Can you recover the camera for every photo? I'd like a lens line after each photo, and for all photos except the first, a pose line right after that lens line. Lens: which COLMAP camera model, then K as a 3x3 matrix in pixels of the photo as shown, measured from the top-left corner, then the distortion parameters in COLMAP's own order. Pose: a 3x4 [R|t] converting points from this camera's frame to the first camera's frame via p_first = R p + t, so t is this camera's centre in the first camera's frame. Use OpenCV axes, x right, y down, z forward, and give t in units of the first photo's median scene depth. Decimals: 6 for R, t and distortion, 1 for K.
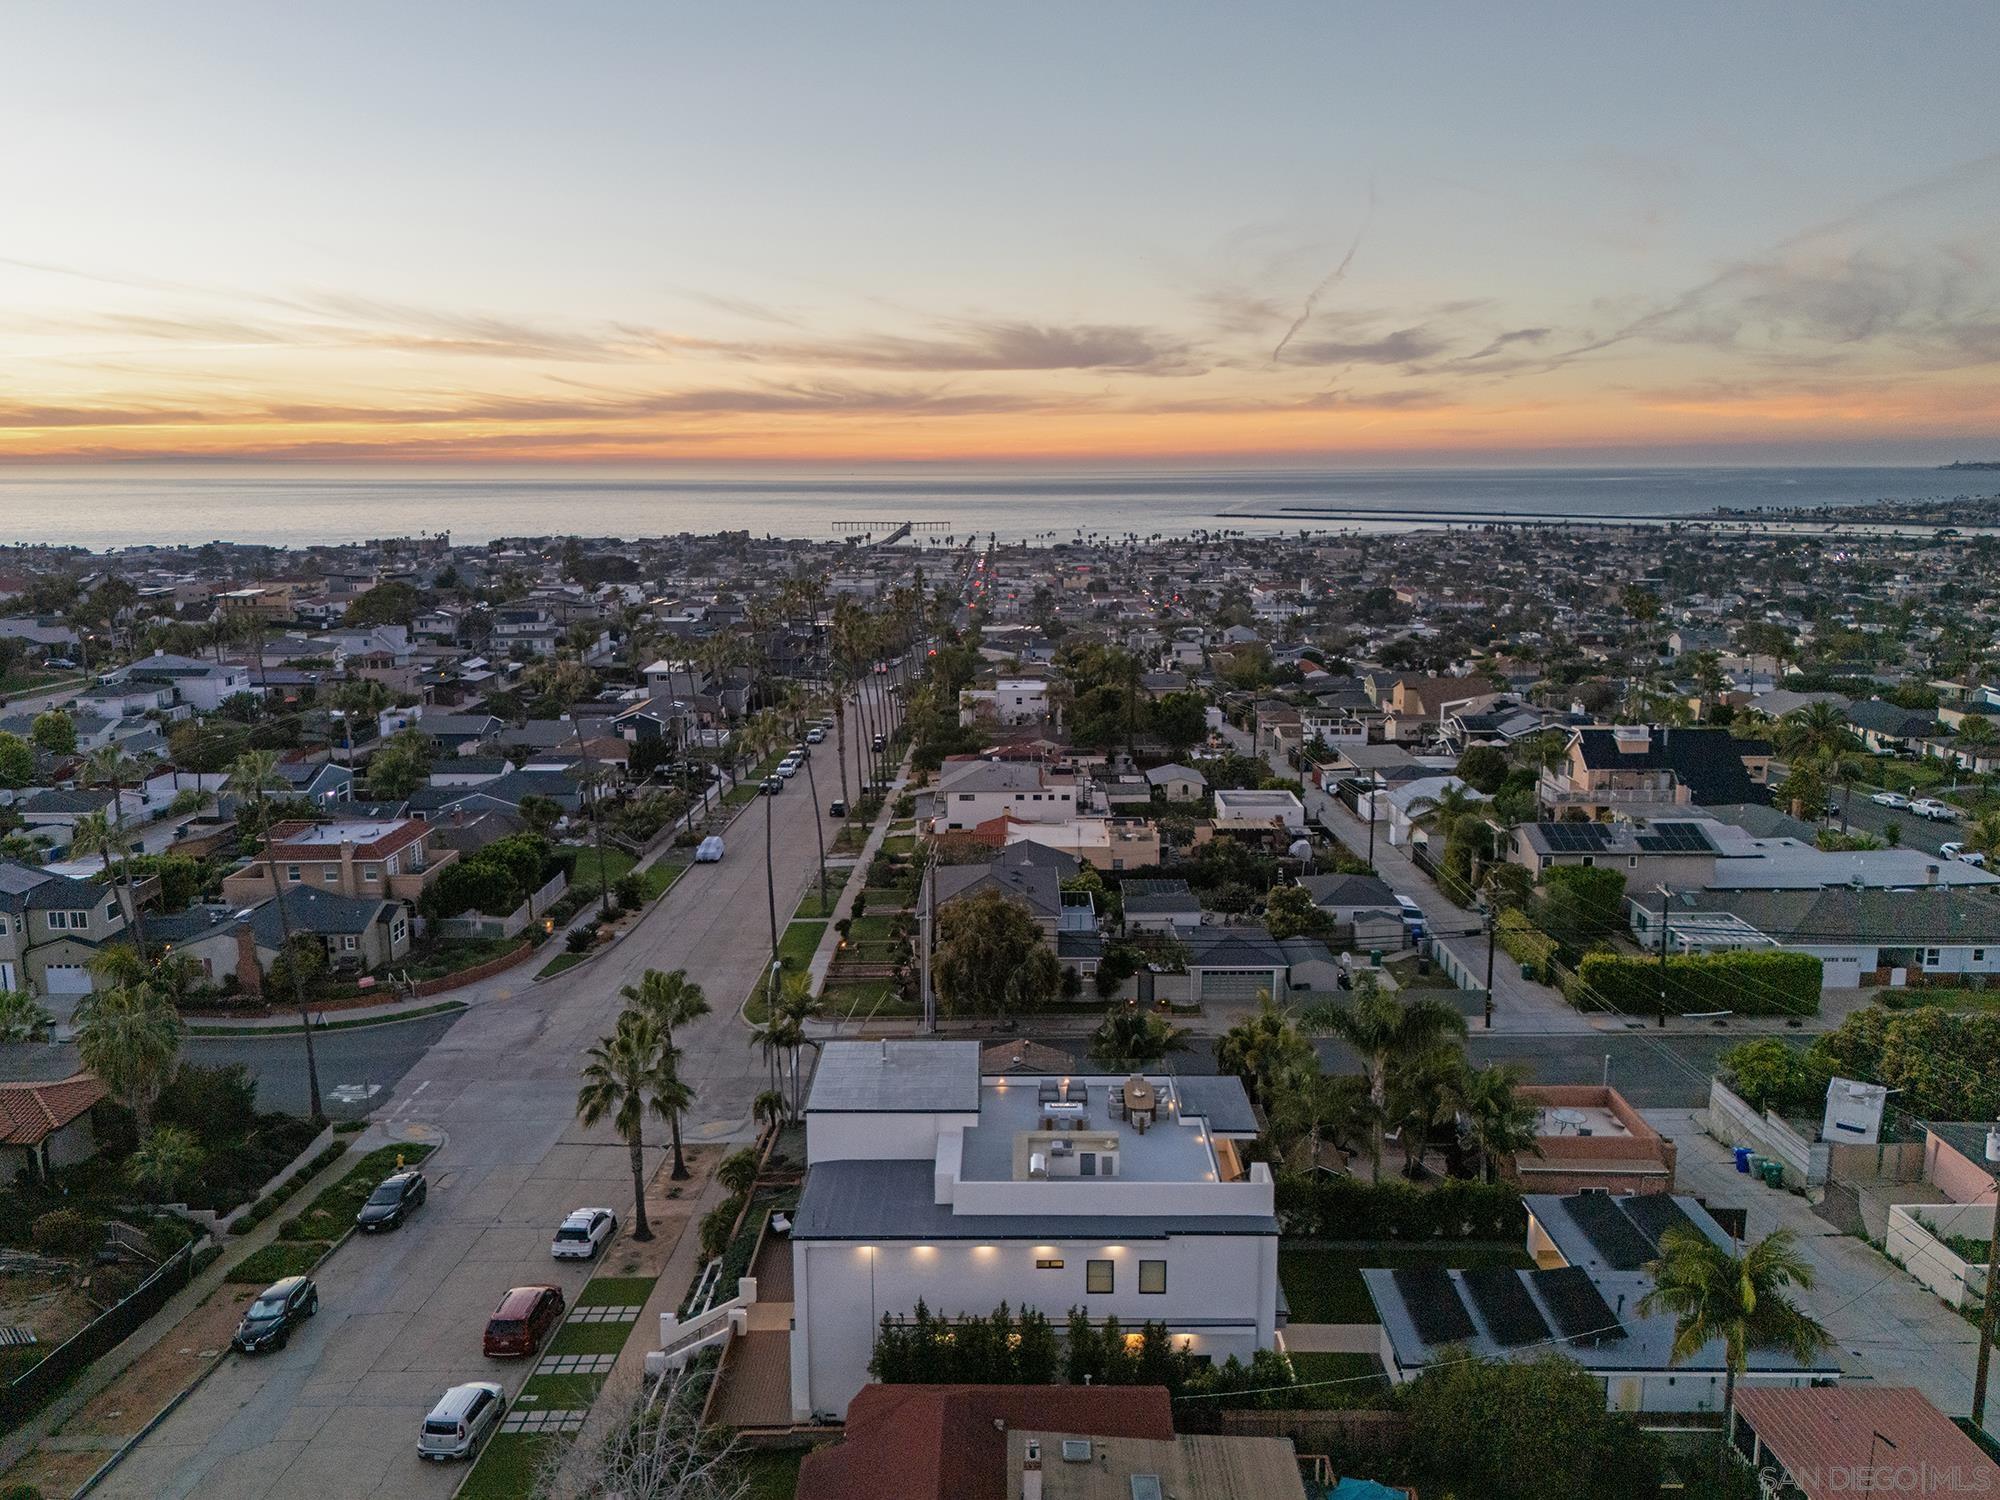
lens RADIAL K [[1494.4, 0, 1001.7], [0, 1494.4, 744.3], [0, 0, 1]] dist [0.074364, -0.060258]
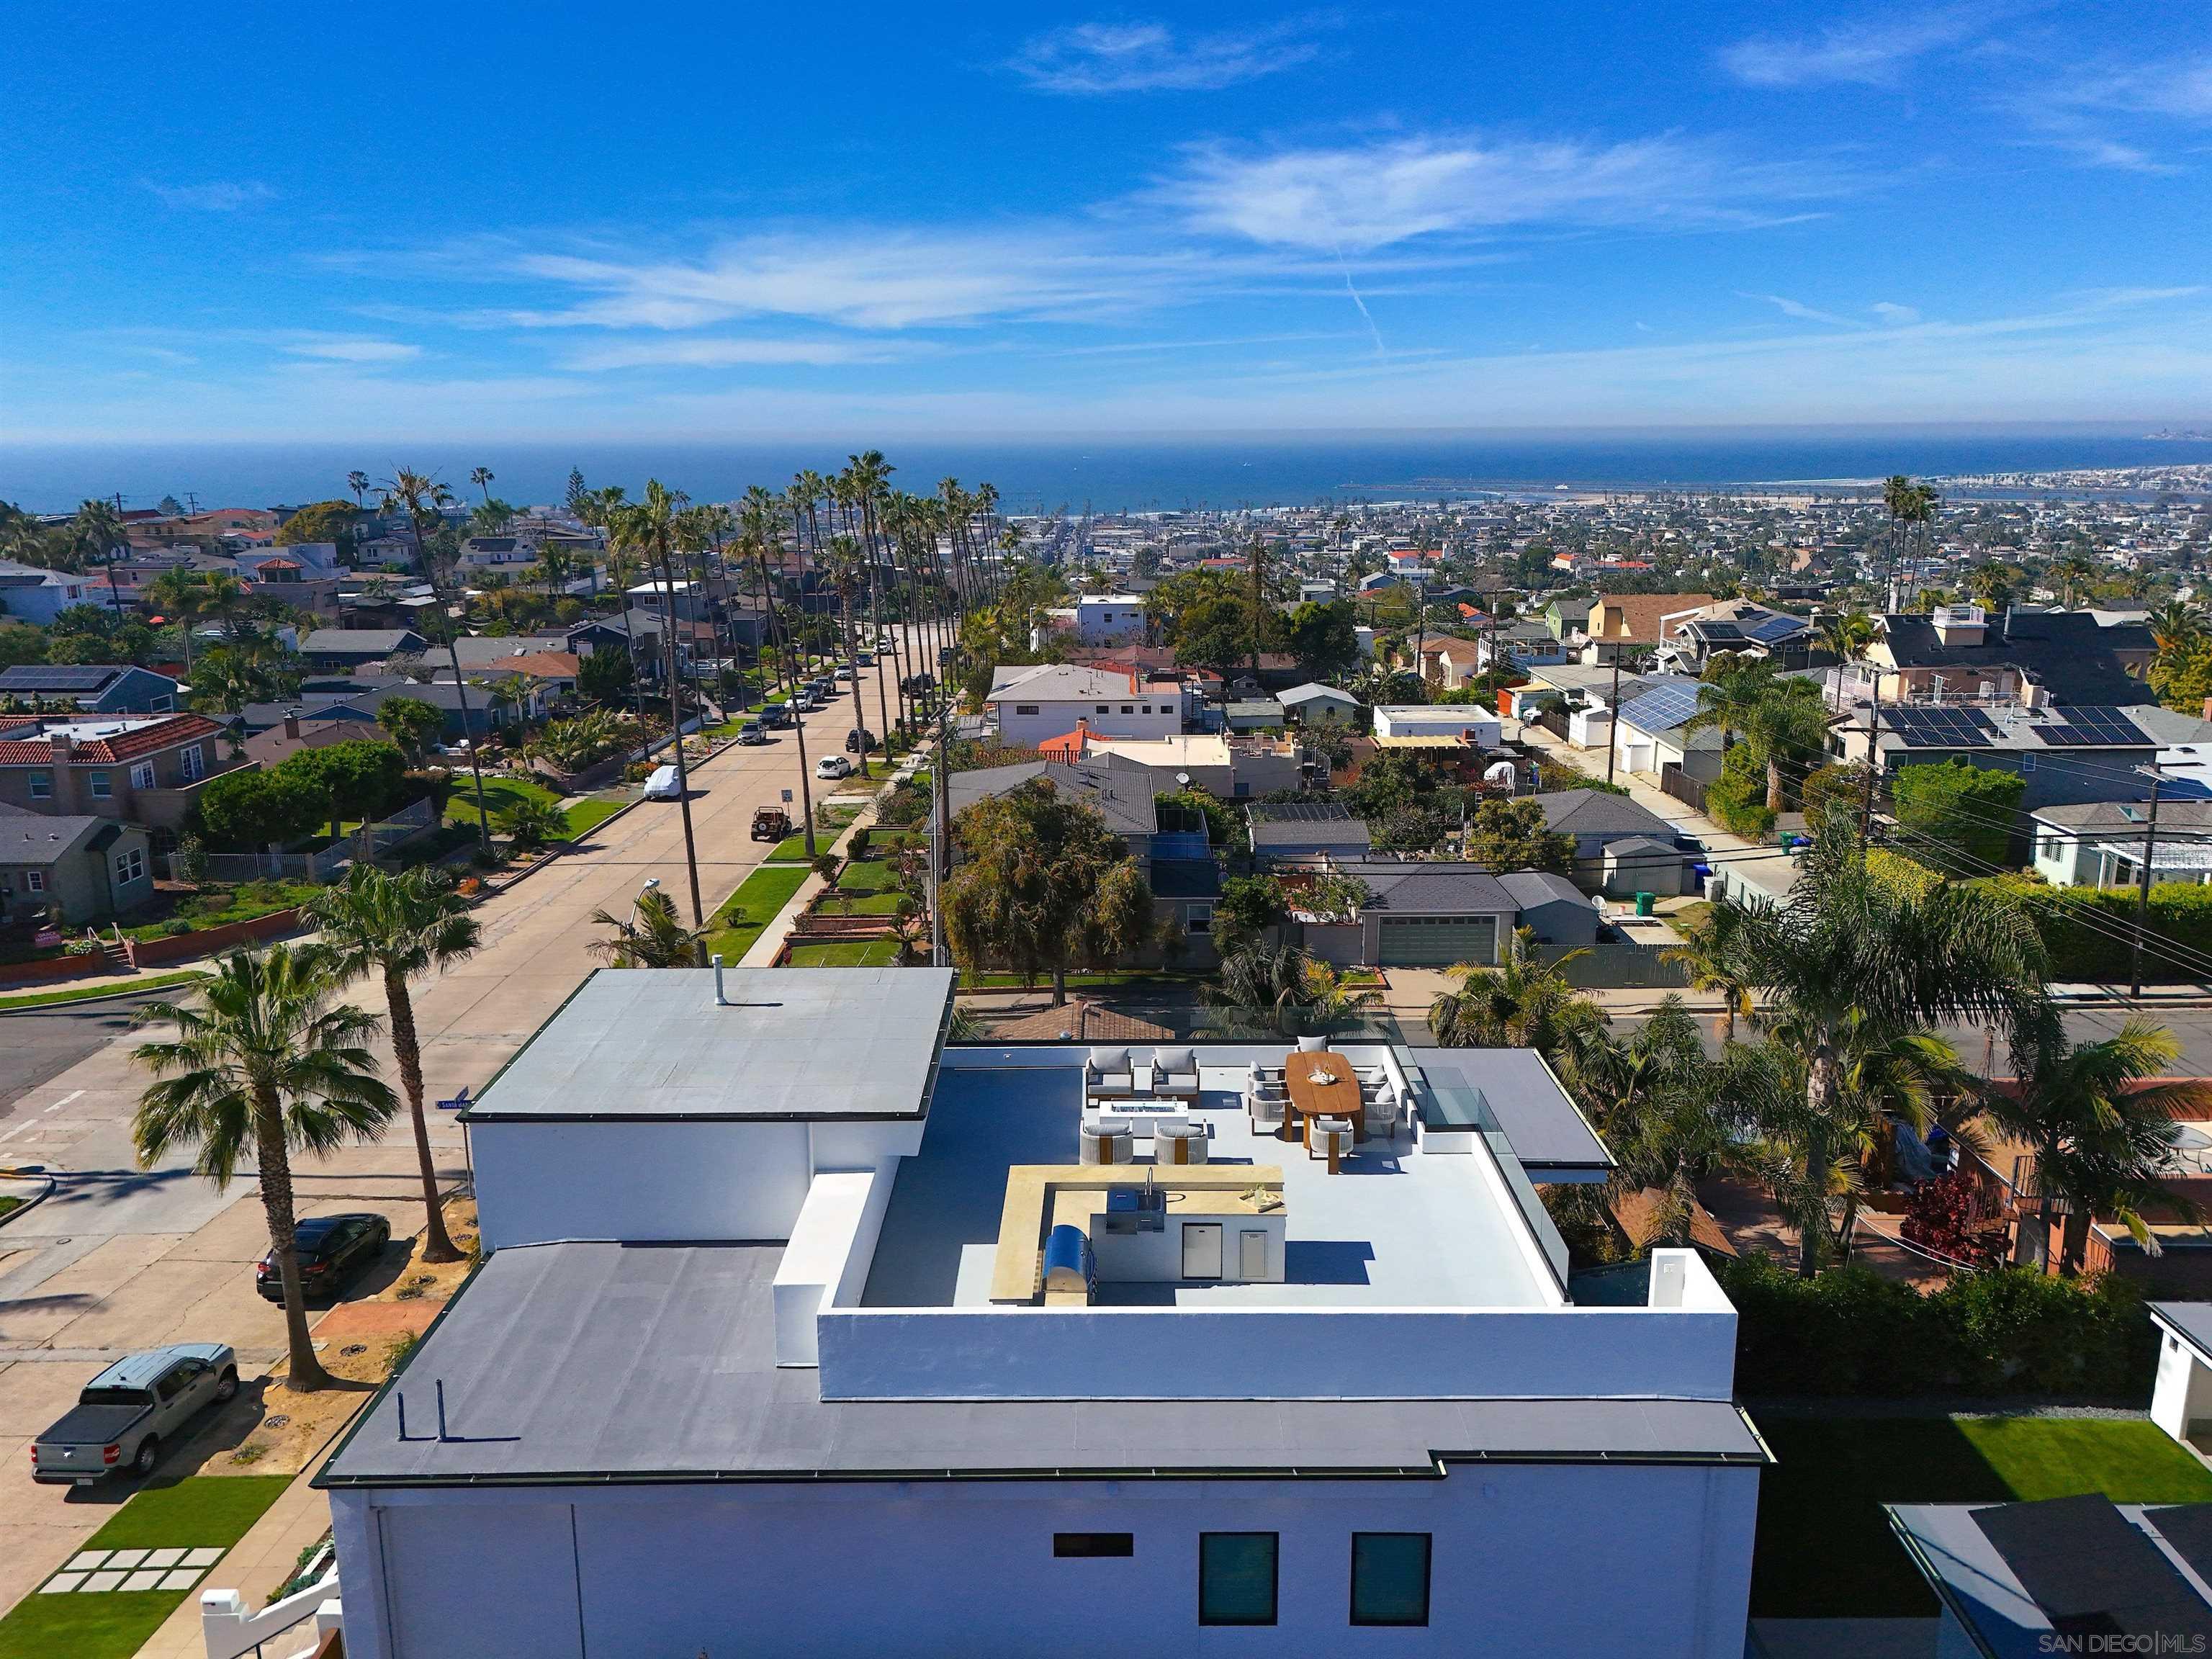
lens RADIAL K [[1652.8, 0, 1110.4], [0, 1652.8, 835.8], [0, 0, 1]] dist [0.074364, -0.060258]
pose [[0.999981, -0.002913, 0.005455, 0.011547], [0.002629, 0.998672, 0.051450, 0.055043], [-0.005598, -0.051435, 0.998661, 0.210807]]
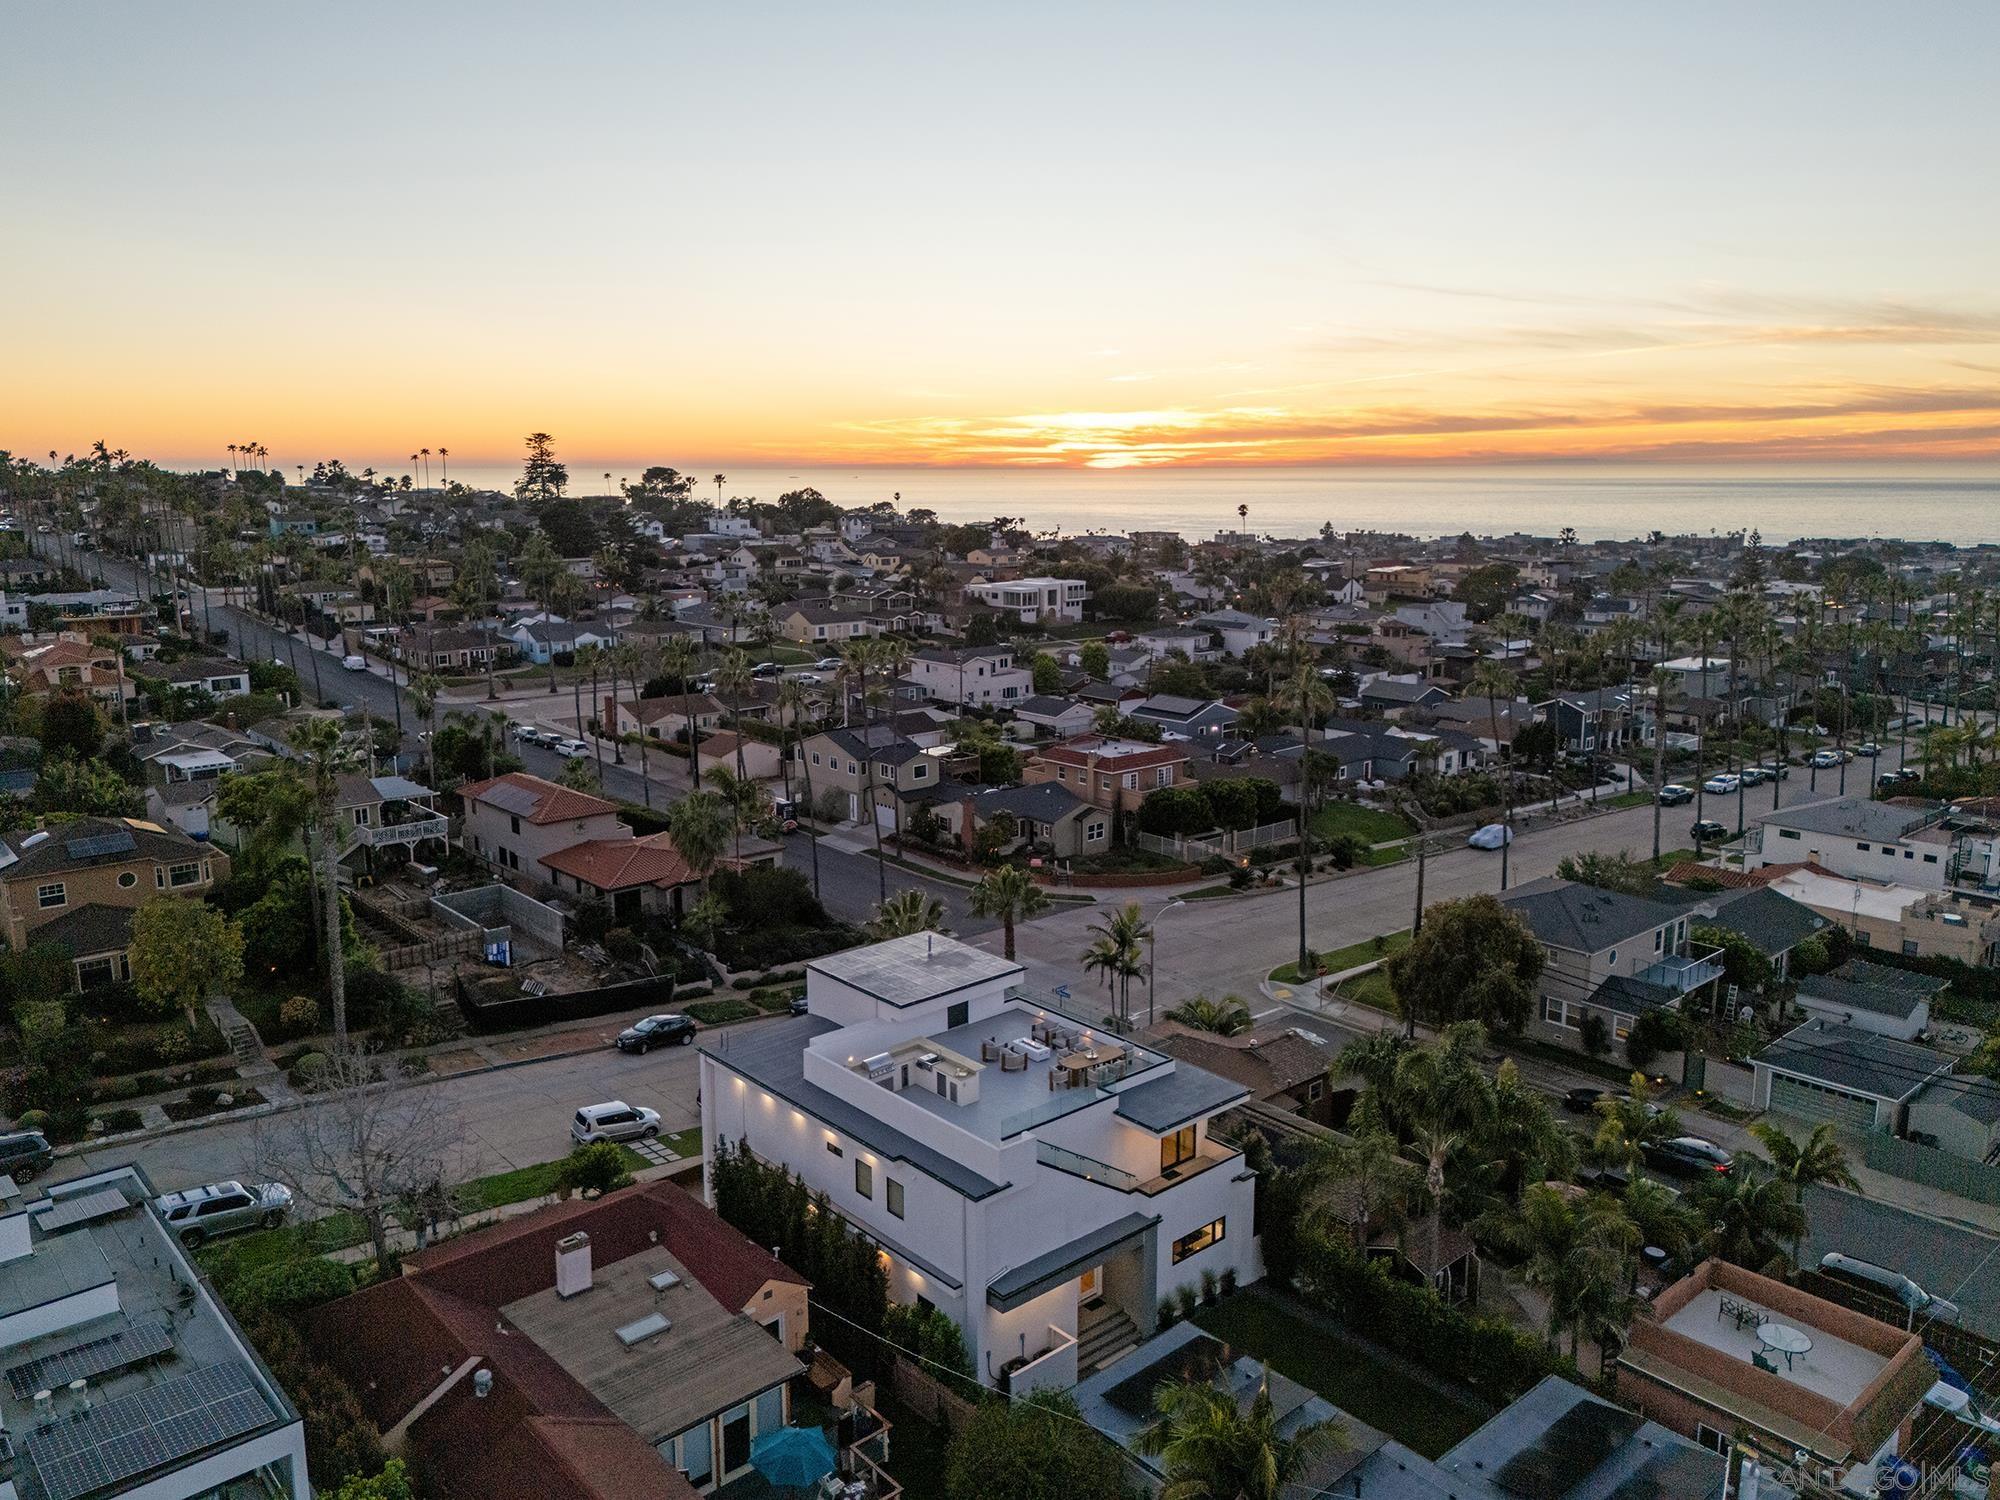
lens RADIAL K [[1494.4, 0, 1026.7], [0, 1494.4, 738.1], [0, 0, 1]] dist [0.074364, -0.060258]
pose [[0.661130, 0.136484, -0.737753, 0.301419], [-0.140815, 0.988413, 0.056666, -0.004145], [0.736938, 0.066423, 0.672689, 0.137229]]
